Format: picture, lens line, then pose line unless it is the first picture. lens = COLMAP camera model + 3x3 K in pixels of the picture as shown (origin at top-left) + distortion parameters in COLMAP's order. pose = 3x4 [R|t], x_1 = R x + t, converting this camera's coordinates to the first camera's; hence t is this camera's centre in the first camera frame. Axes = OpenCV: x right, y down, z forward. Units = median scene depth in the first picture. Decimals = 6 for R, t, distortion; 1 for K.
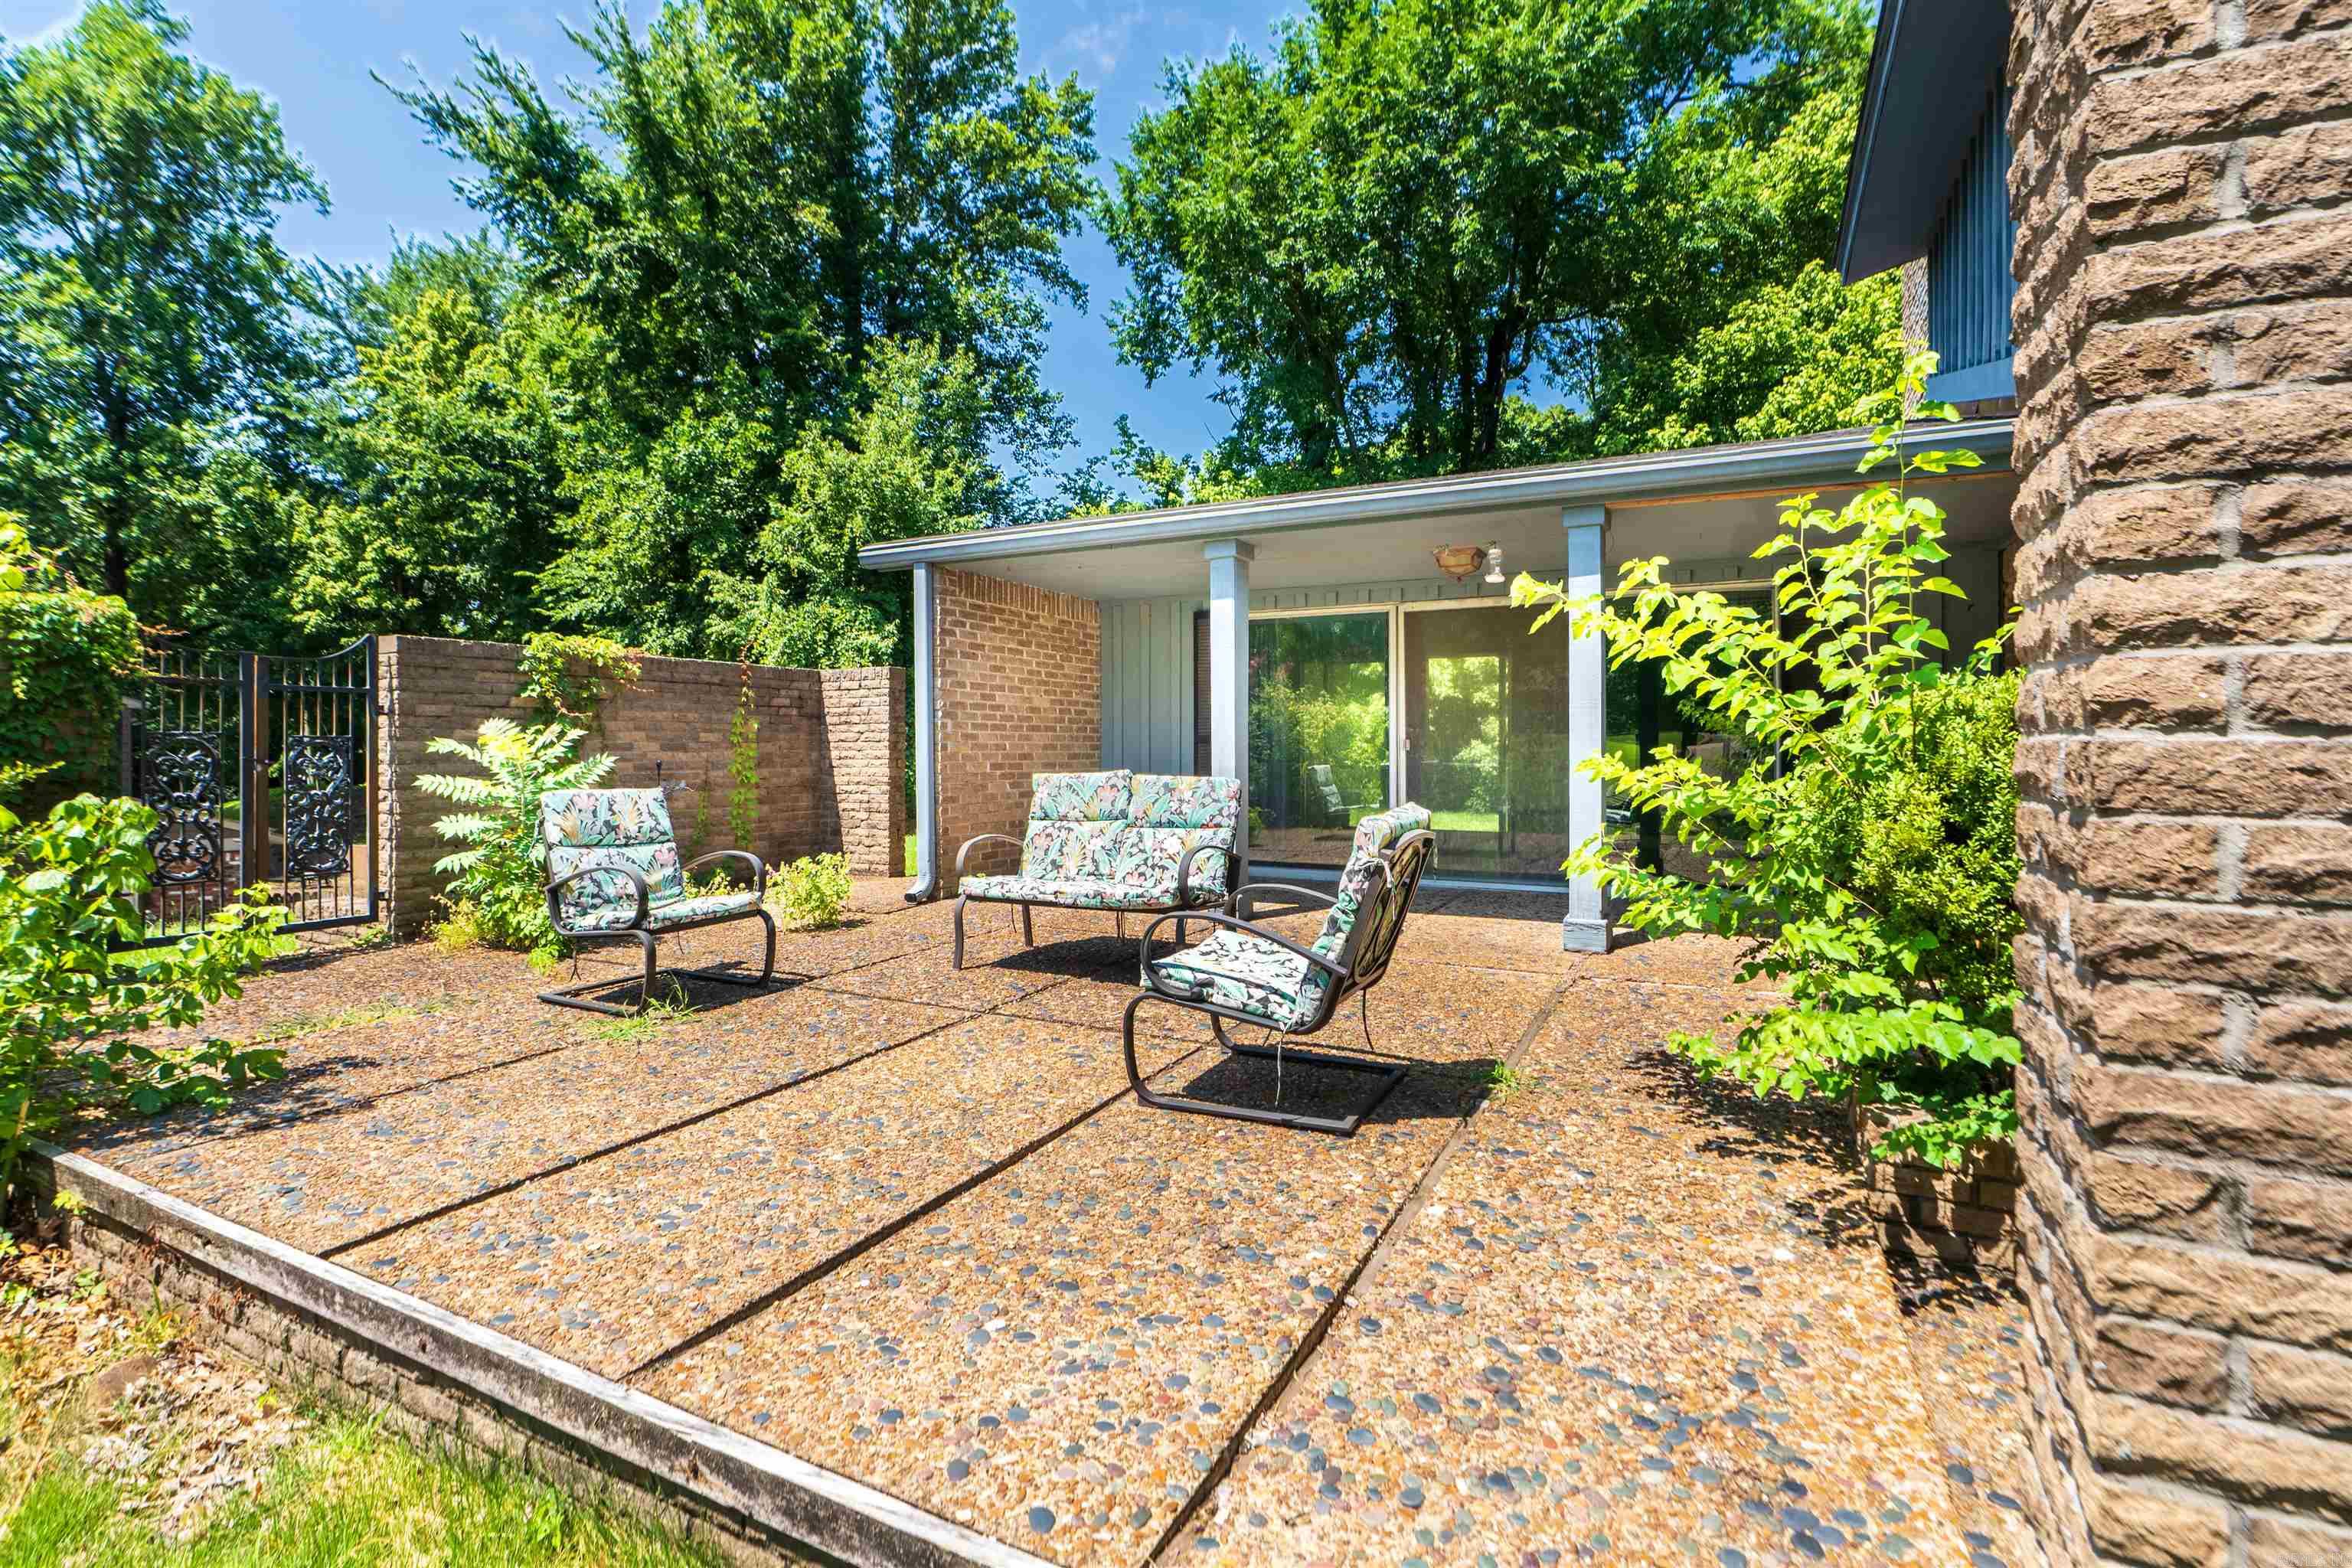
lens RADIAL K [[1080.2, 0, 1142.6], [0, 1080.2, 745.6], [0, 0, 1]] dist [0.002376, 0.001113]
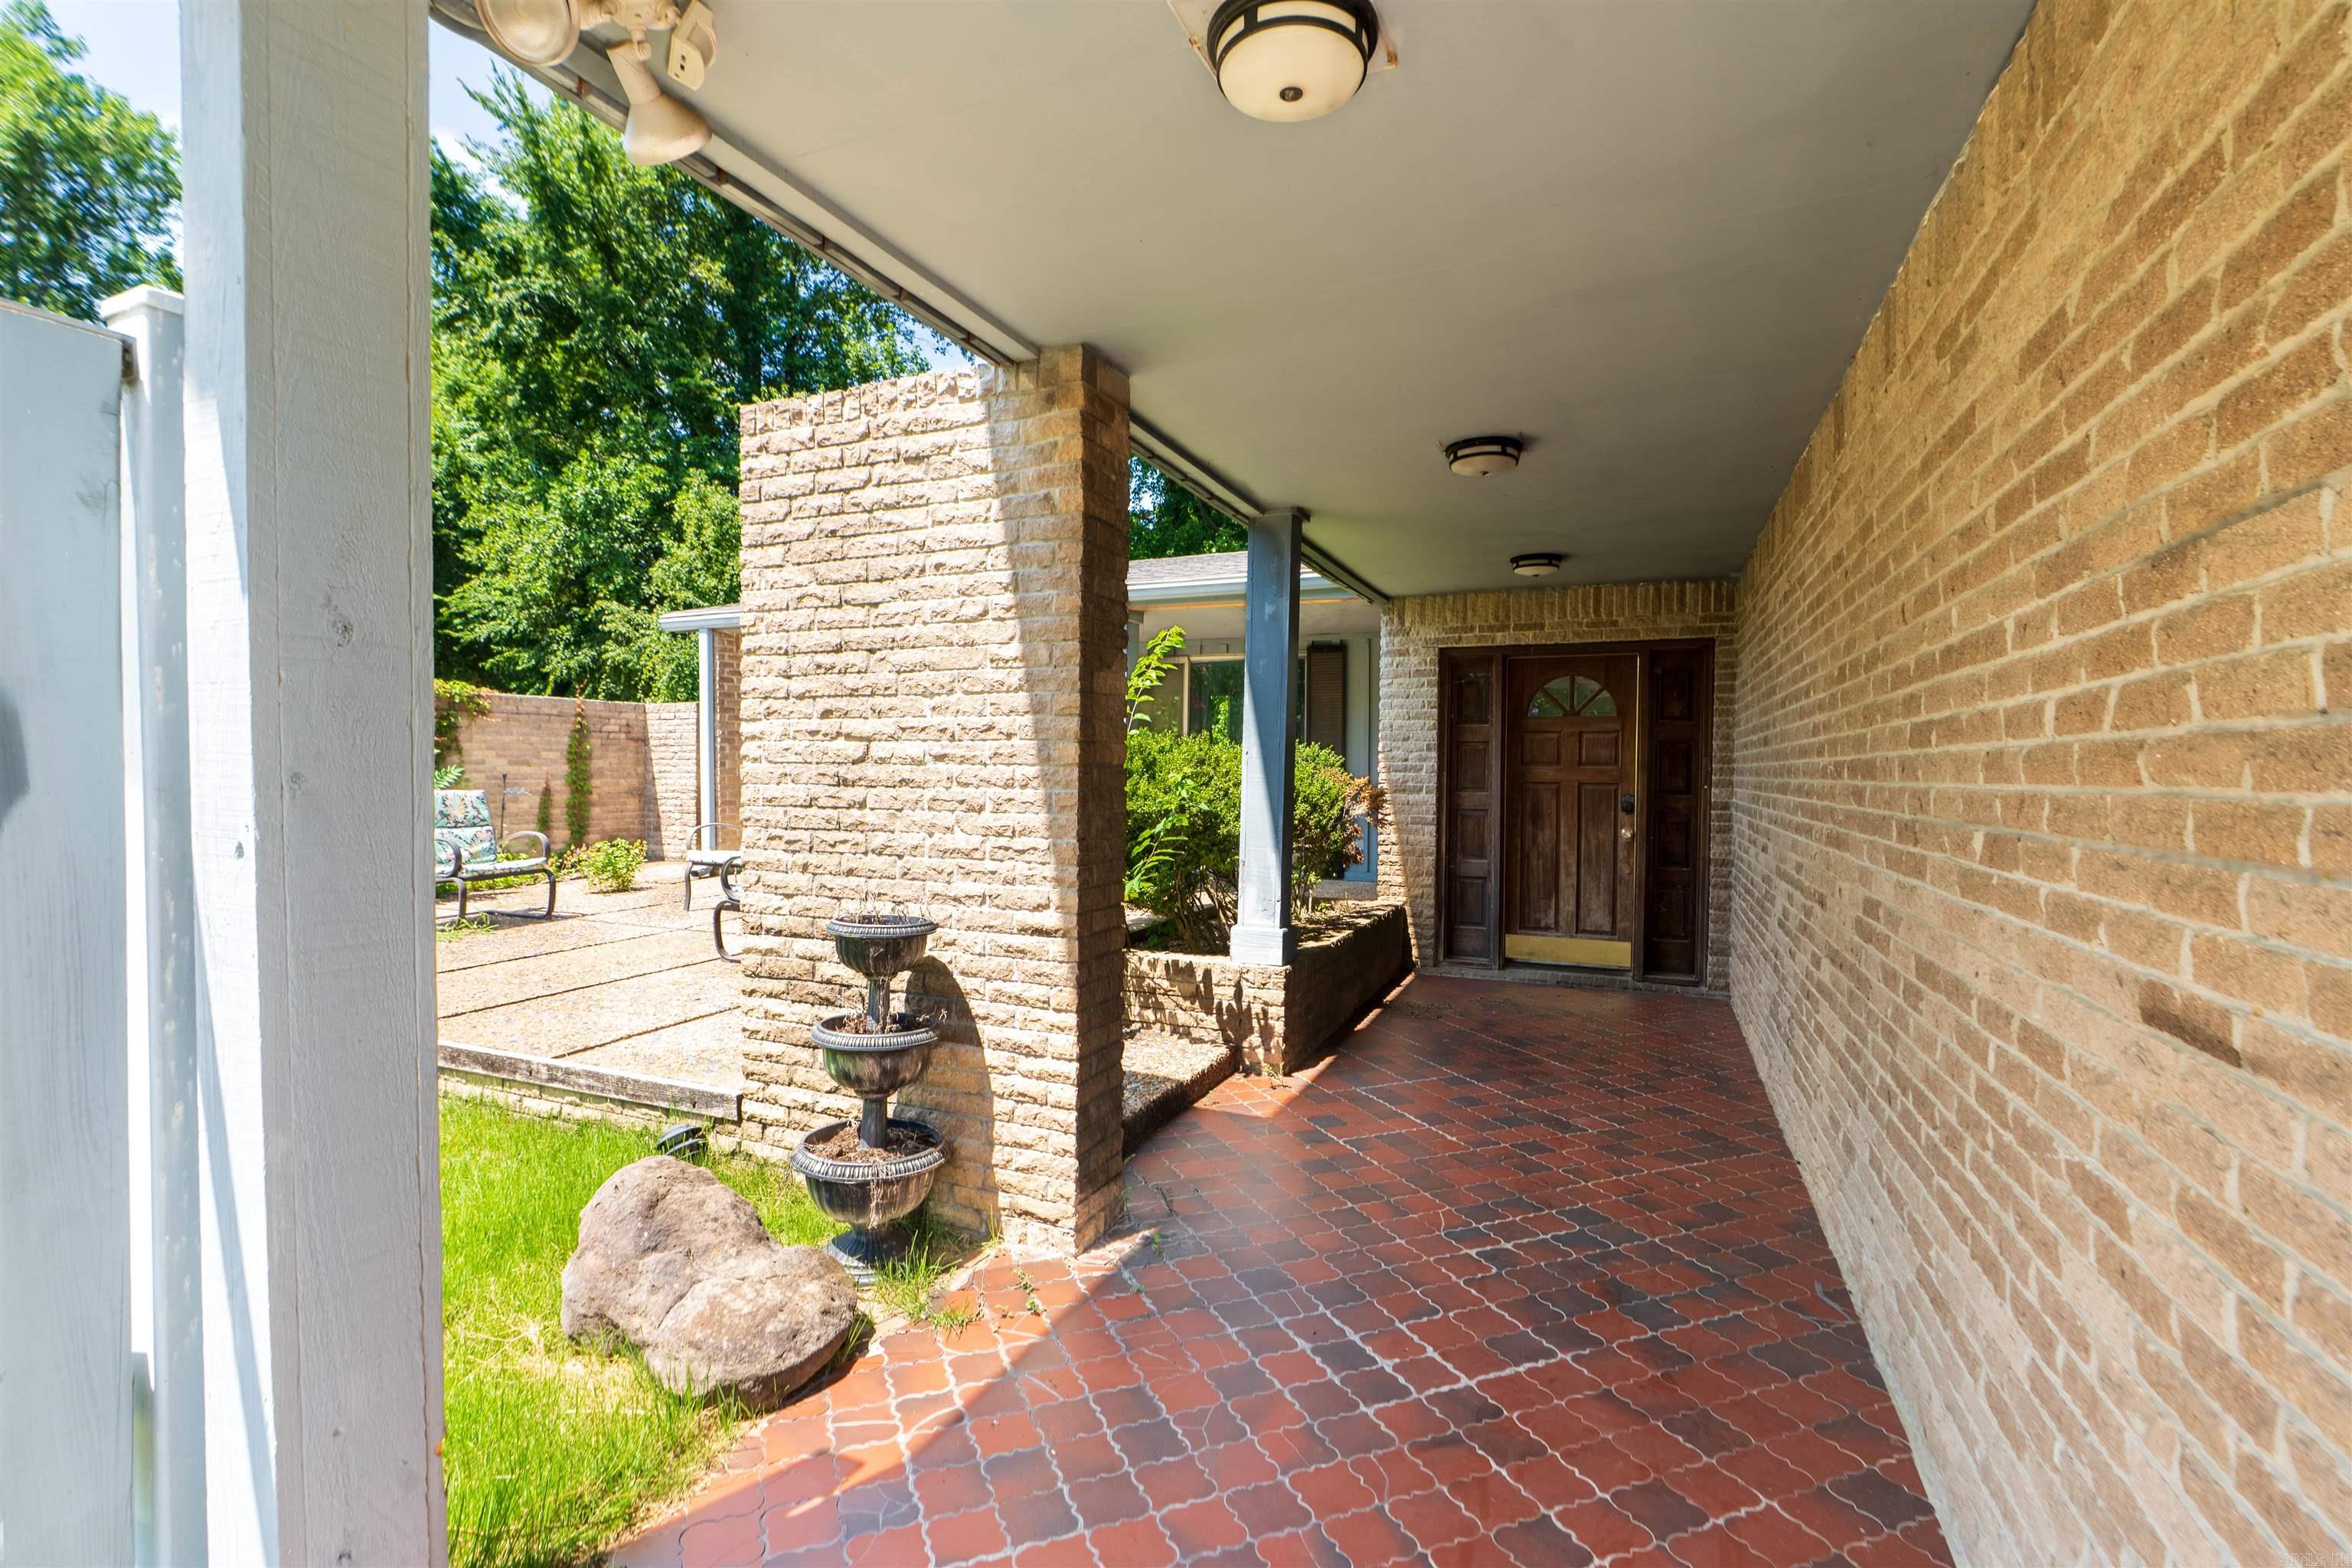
lens RADIAL K [[1080.2, 0, 1175.6], [0, 1080.2, 791.0], [0, 0, 1]] dist [0.002376, 0.001113]
pose [[0.997605, 0.006830, 0.068830, 0.094934], [-0.008560, 0.999654, 0.024872, -0.001062], [-0.068636, -0.025401, 0.997318, -0.129078]]
